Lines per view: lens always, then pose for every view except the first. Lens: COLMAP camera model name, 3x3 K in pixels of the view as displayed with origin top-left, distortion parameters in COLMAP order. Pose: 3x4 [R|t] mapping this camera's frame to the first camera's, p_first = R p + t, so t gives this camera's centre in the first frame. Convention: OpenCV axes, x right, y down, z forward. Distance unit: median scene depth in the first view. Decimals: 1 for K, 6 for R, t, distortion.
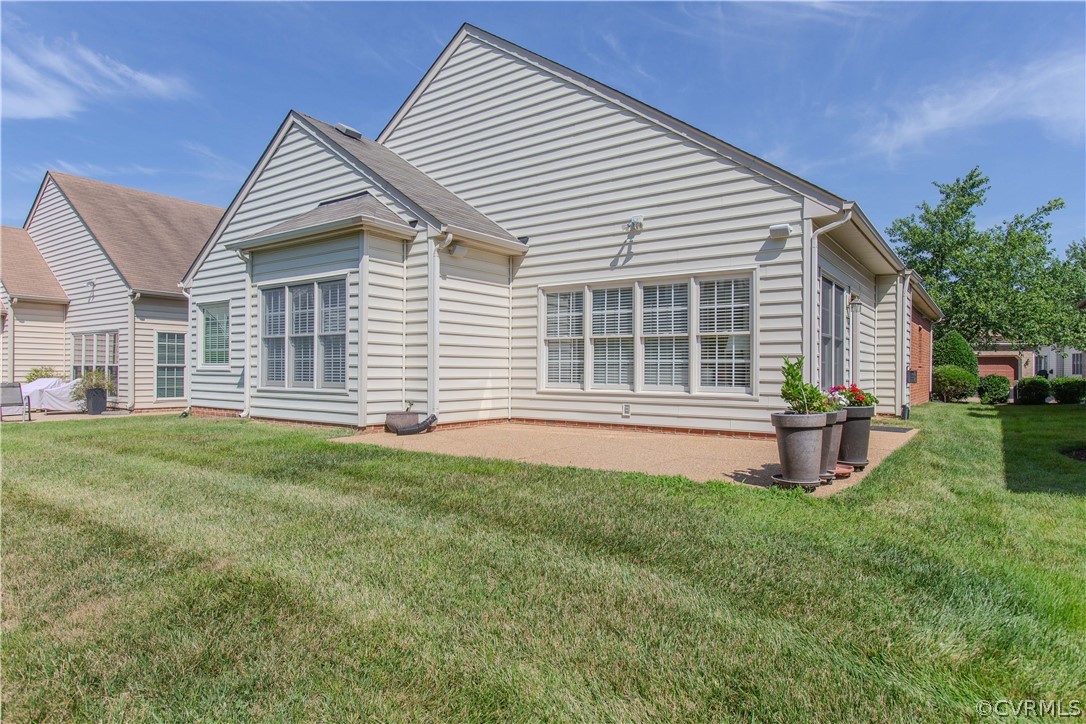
lens RADIAL K [[614.2, 0, 543.0], [0, 614.2, 362.0], [0, 0, 1]] dist [0.015221, 0.001267]
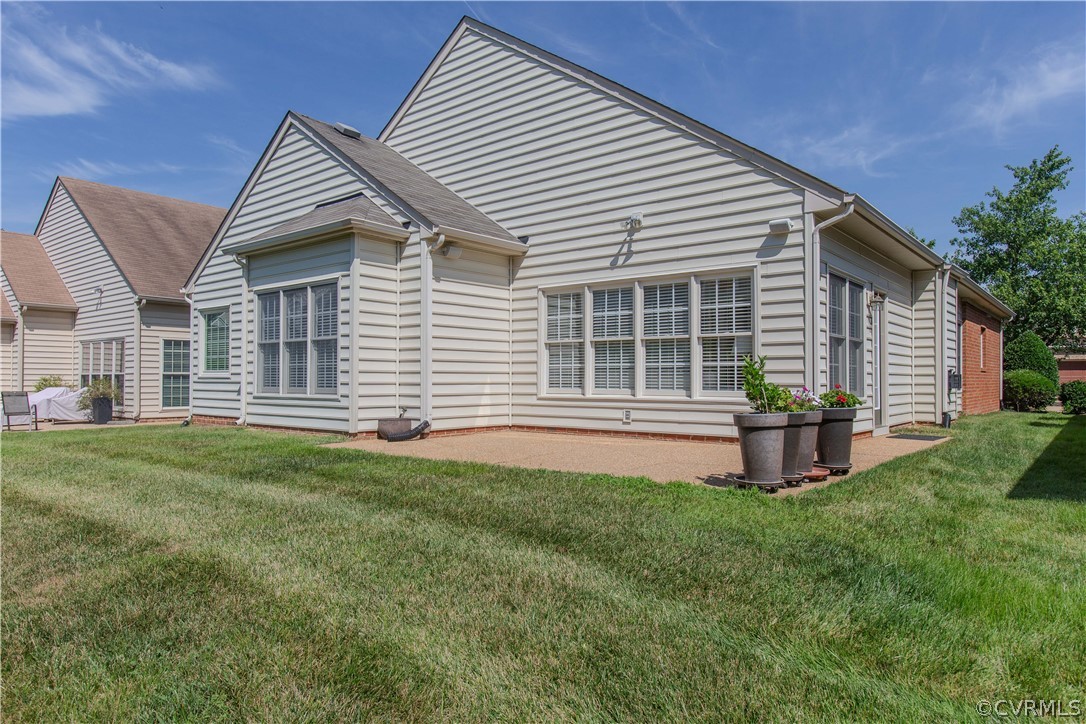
lens RADIAL K [[675.2, 0, 541.6], [0, 675.2, 361.3], [0, 0, 1]] dist [0.022079, -0.002199]
pose [[0.998014, -0.005794, -0.062728, 0.066428], [0.004939, 0.999893, -0.013780, 0.006730], [0.062801, 0.013443, 0.997936, -0.051776]]
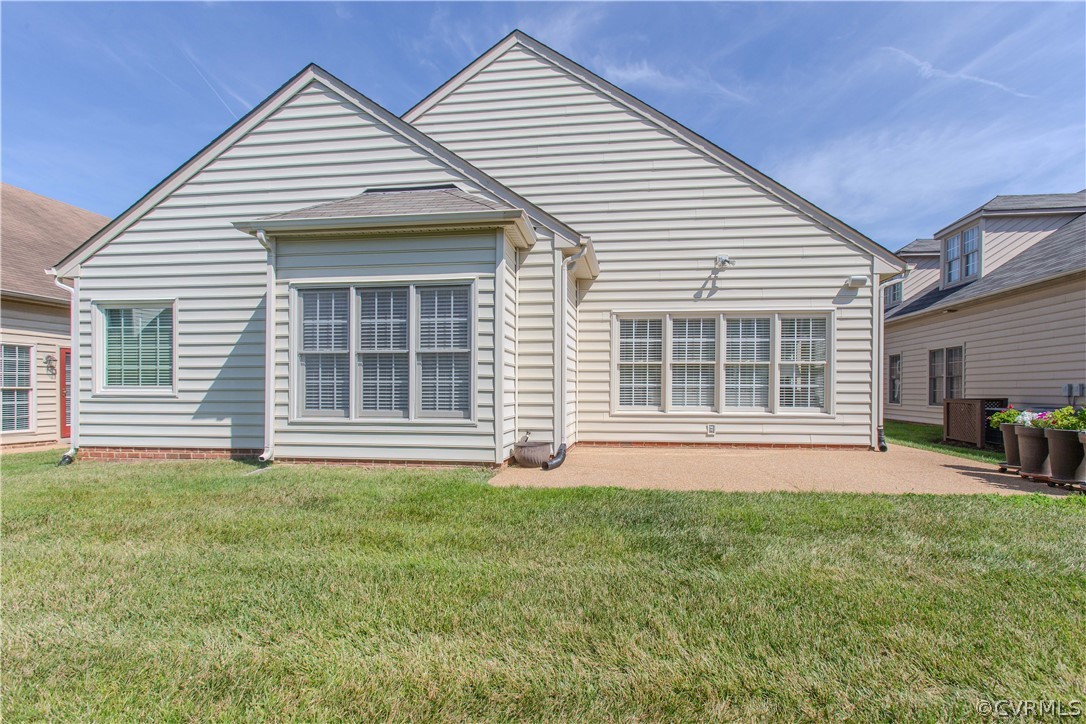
lens RADIAL K [[492.5, 0, 581.1], [0, 492.5, 389.2], [0, 0, 1]] dist [-0.001246, 0.000312]
pose [[0.874700, -0.001698, 0.484663, -0.475085], [-0.004066, 0.999933, 0.010841, -0.003058], [-0.484649, -0.011453, 0.874634, 0.326084]]
